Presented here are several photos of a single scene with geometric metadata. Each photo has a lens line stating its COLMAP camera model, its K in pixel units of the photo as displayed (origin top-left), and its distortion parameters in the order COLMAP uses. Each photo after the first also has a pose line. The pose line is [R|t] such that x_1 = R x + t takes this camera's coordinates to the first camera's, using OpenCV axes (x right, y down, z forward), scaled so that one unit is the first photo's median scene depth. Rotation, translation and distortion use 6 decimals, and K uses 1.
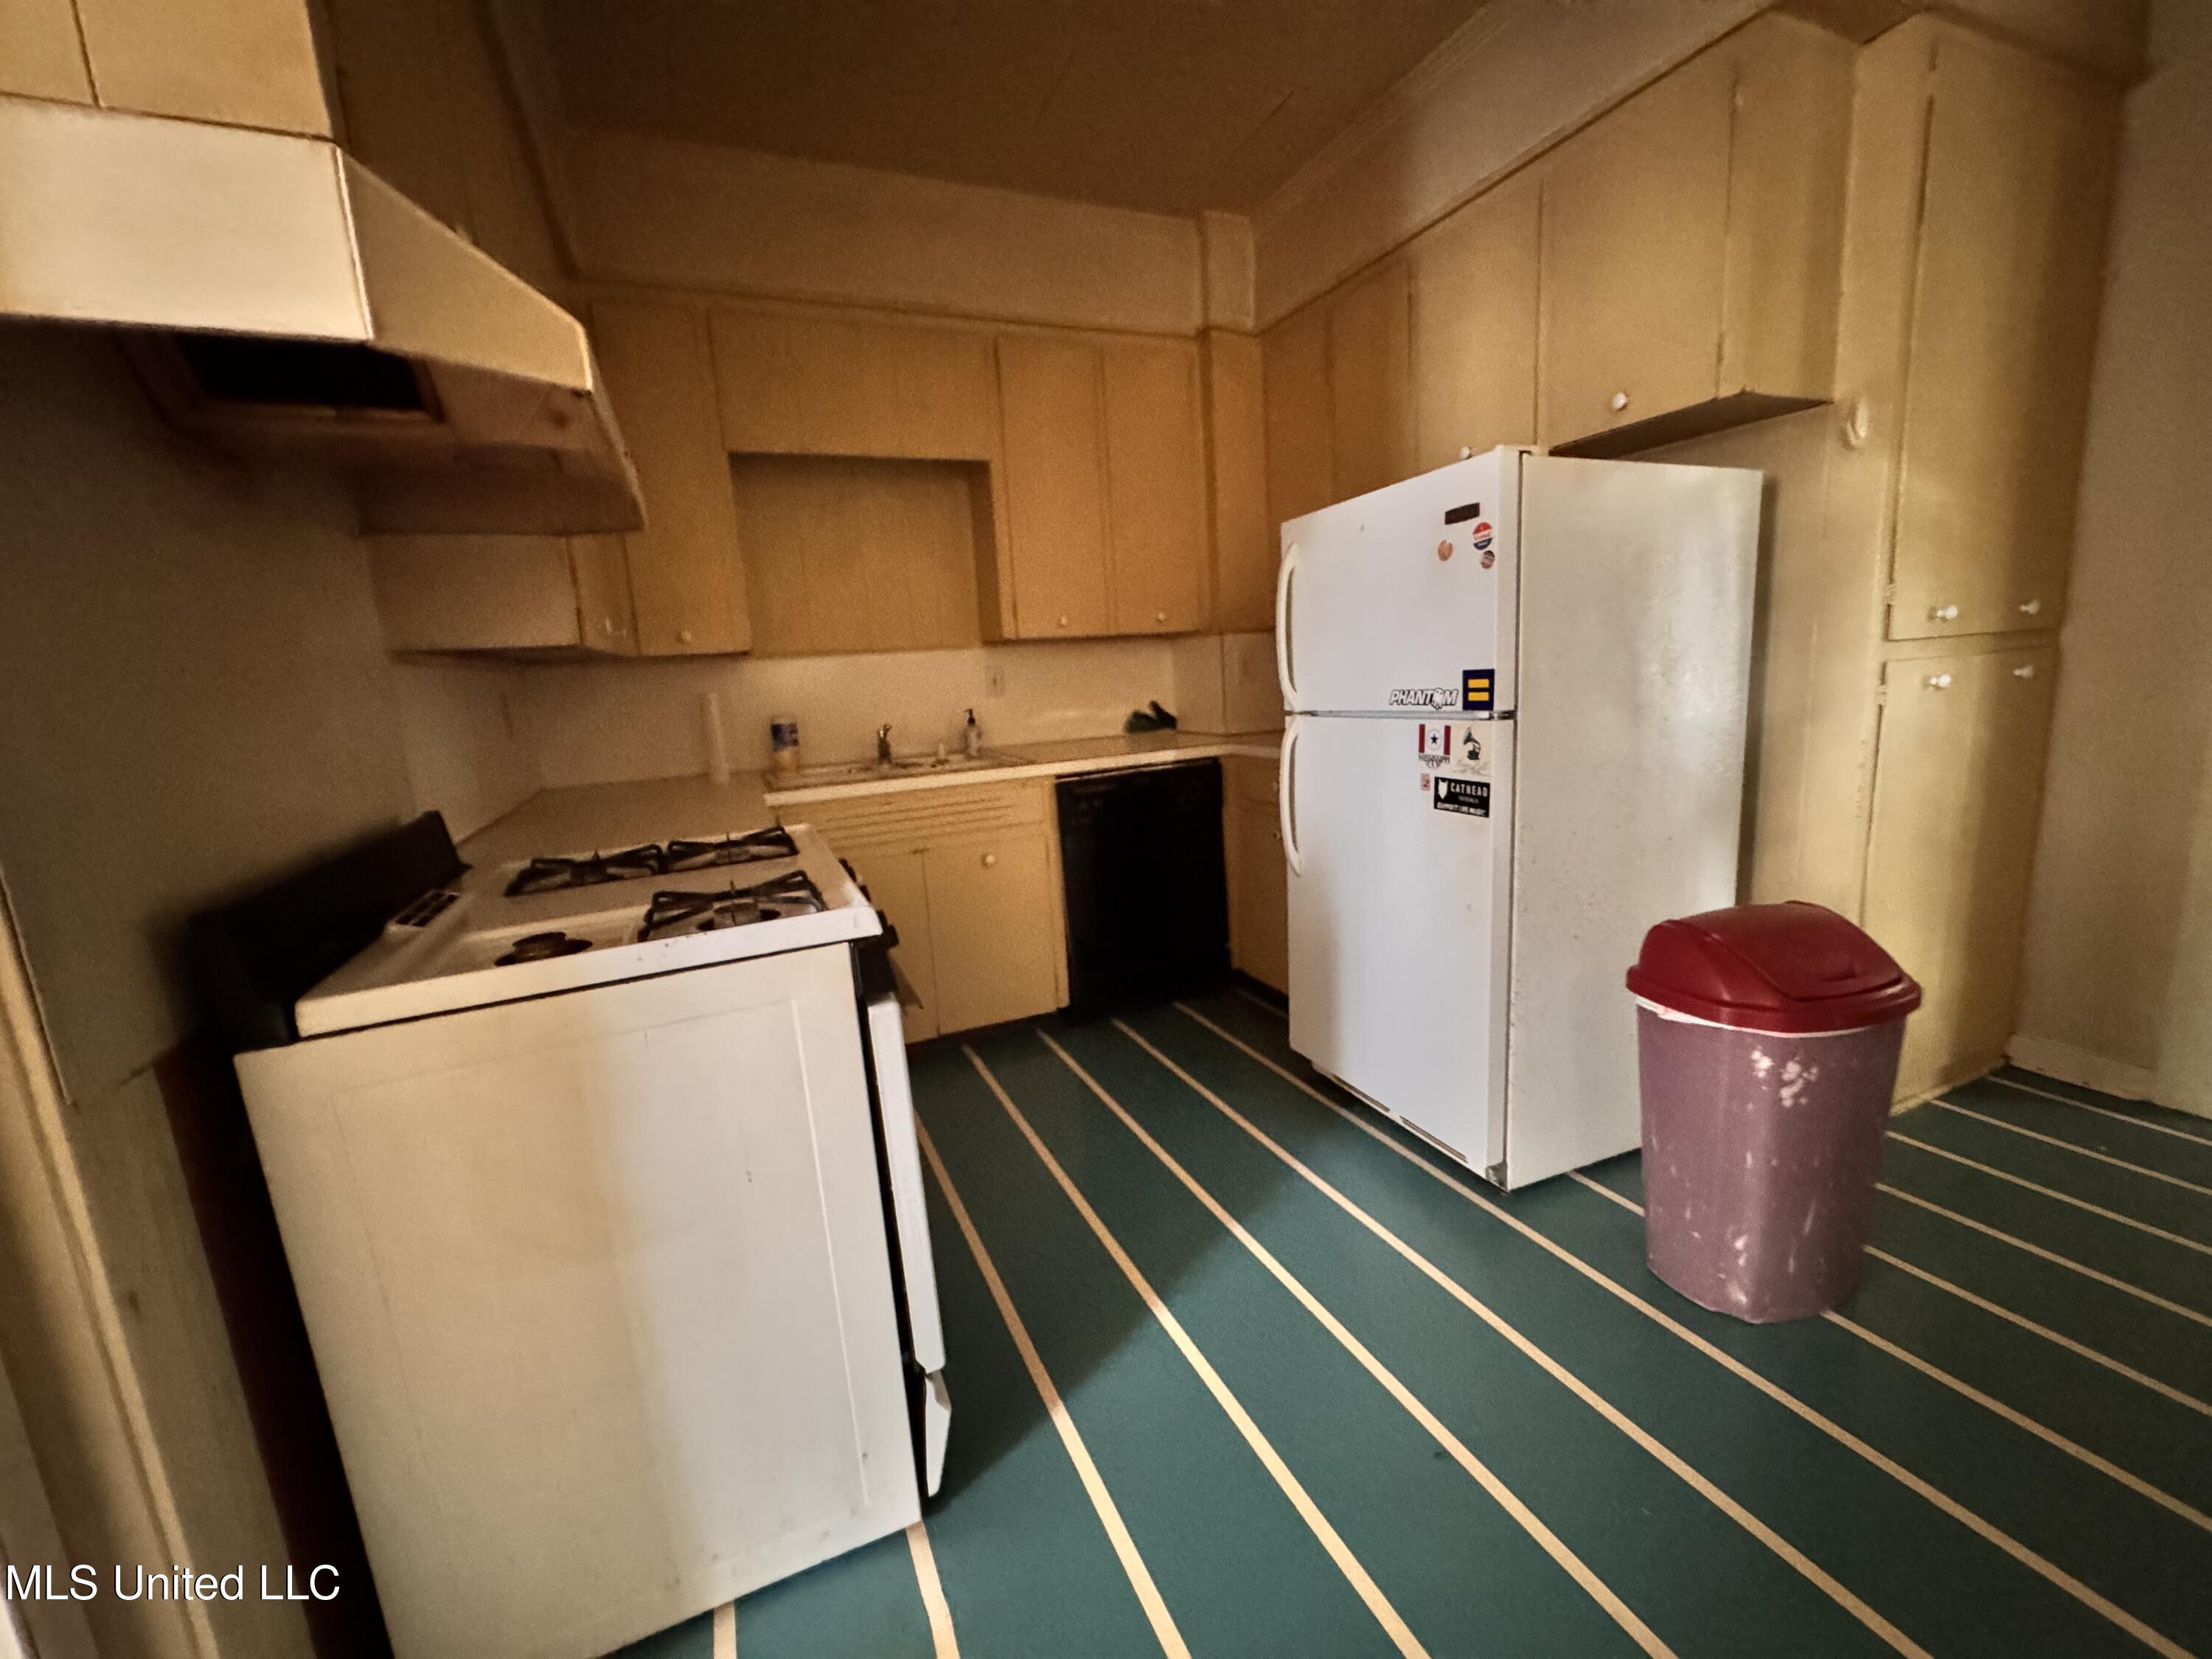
lens RADIAL K [[896.0, 0, 1108.8], [0, 896.0, 830.0], [0, 0, 1]] dist [-0.000703, 0.000810]
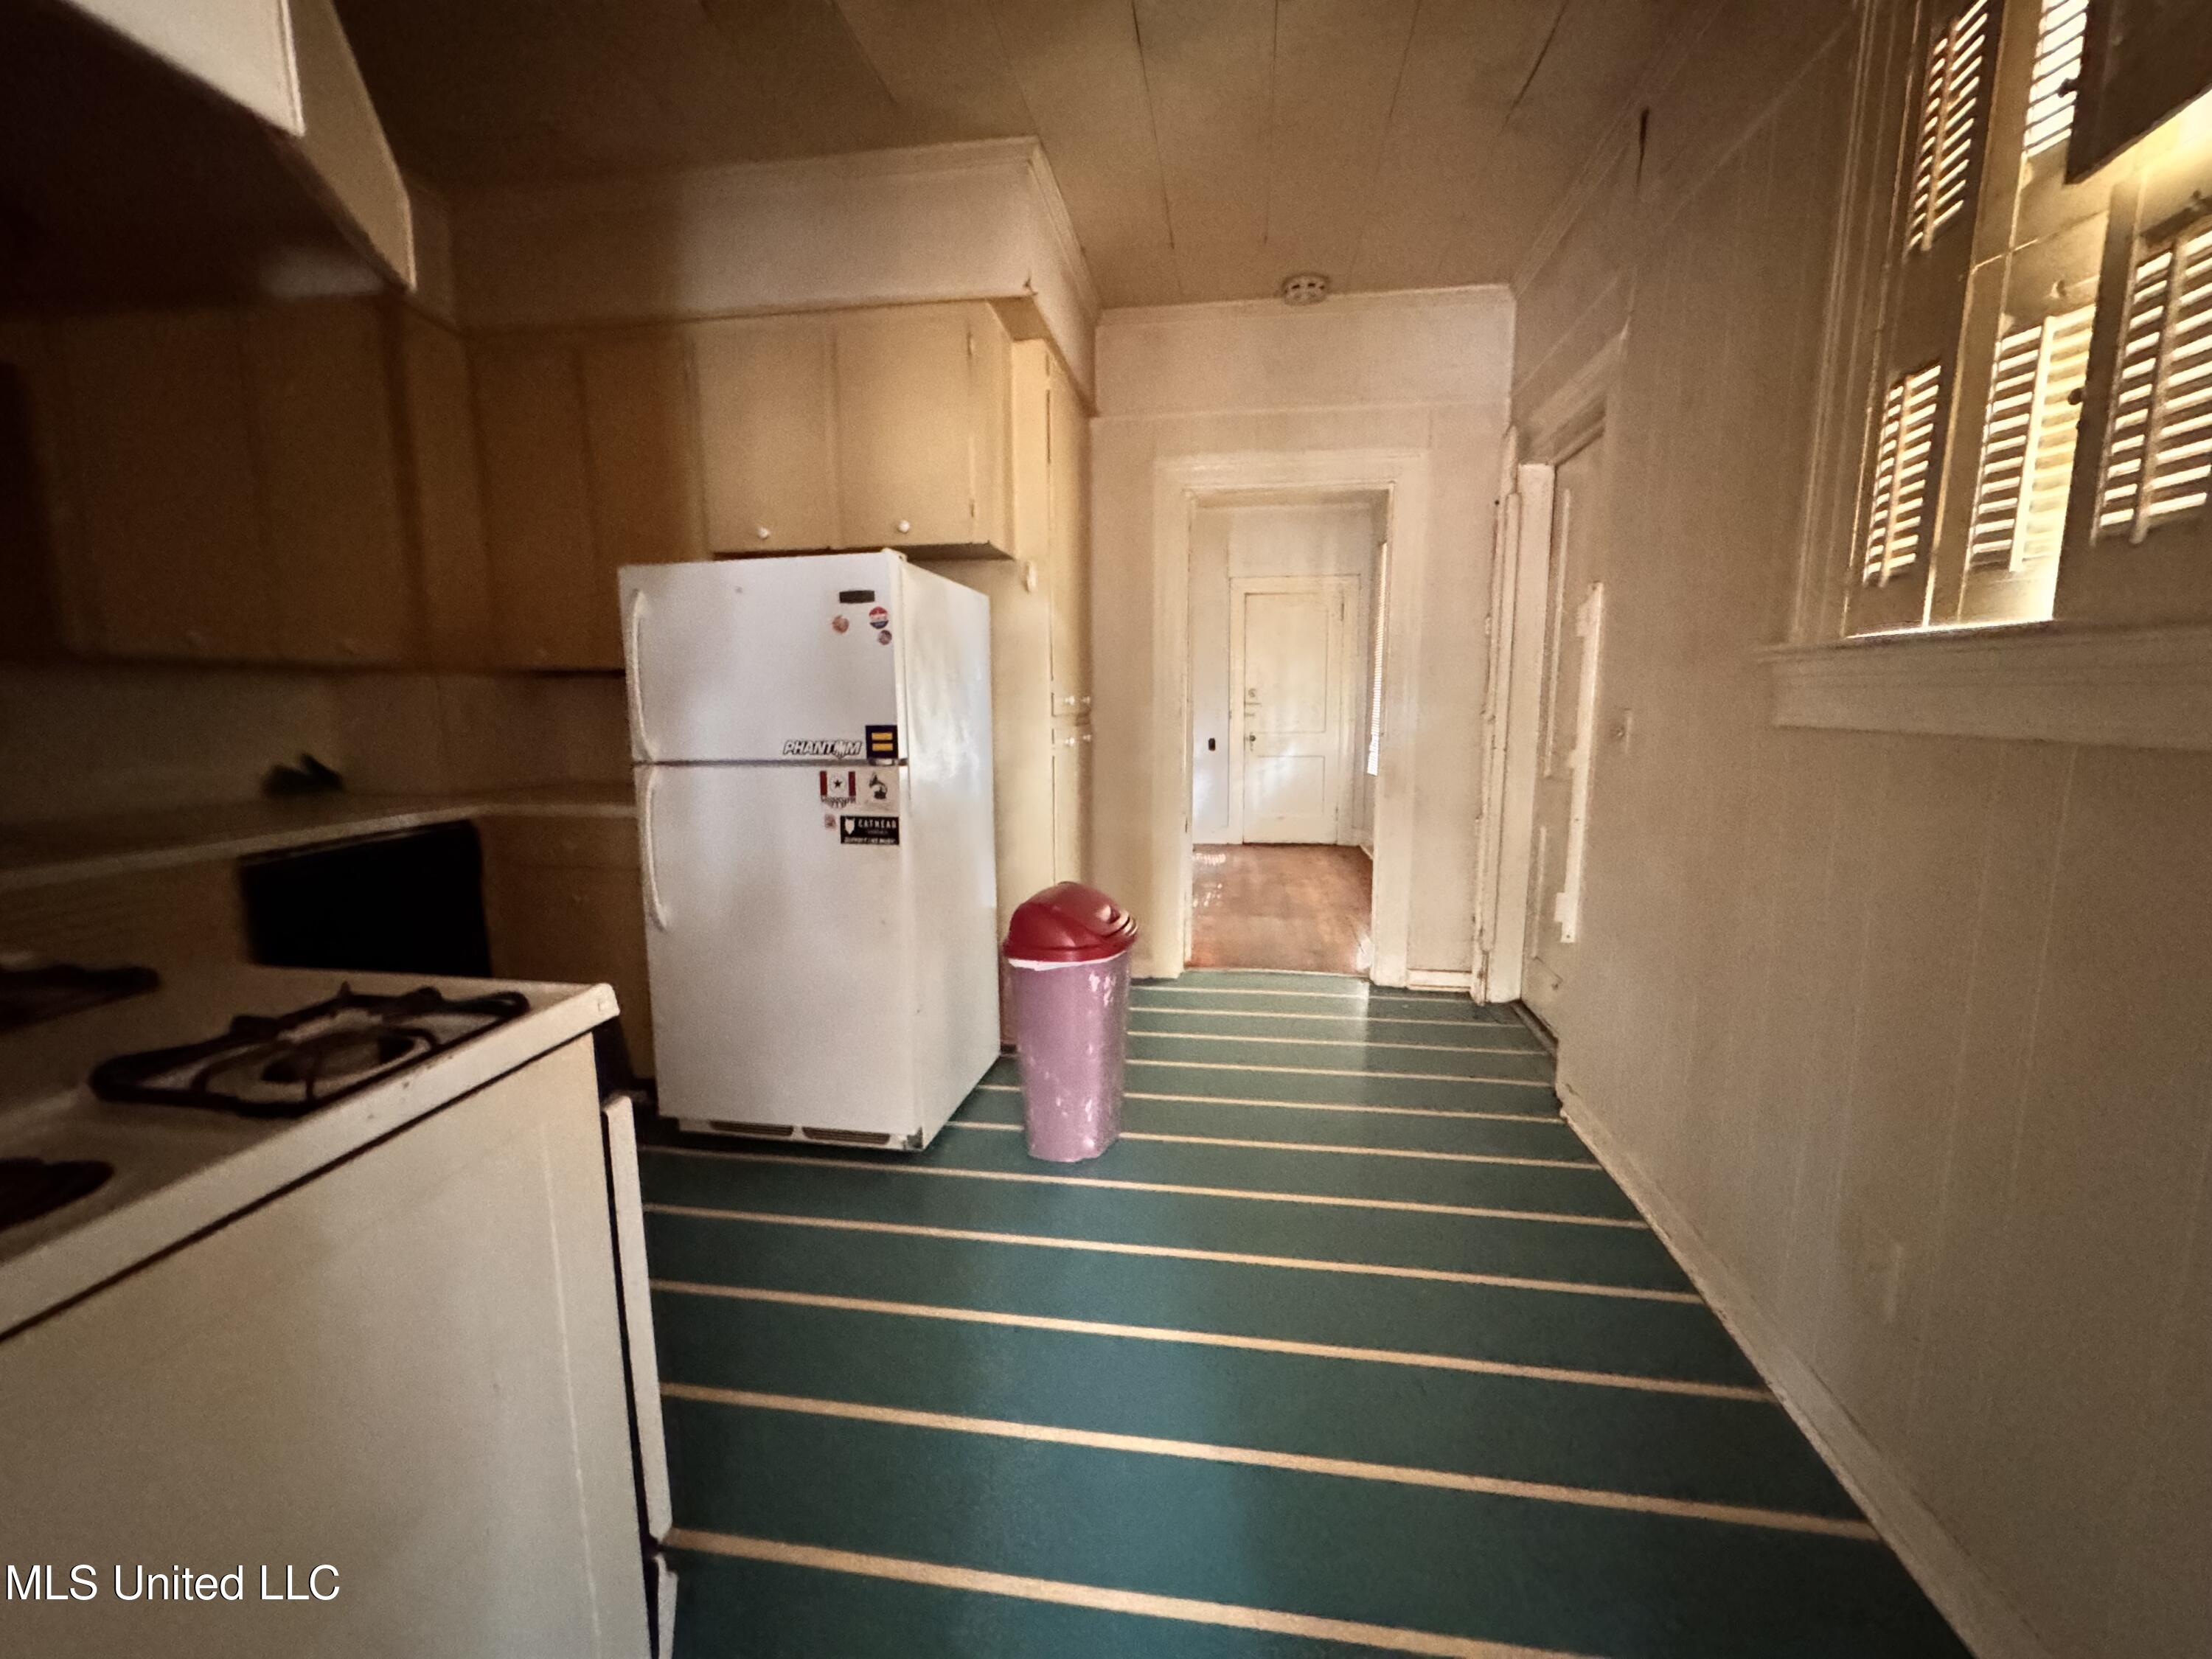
lens RADIAL K [[896.0, 0, 1112.9], [0, 896.0, 830.5], [0, 0, 1]] dist [-0.000703, 0.000810]
pose [[0.531986, -0.067102, 0.844090, -0.438873], [0.121531, 0.992585, 0.002312, -0.000765], [-0.837987, 0.101353, 0.536196, 0.089635]]
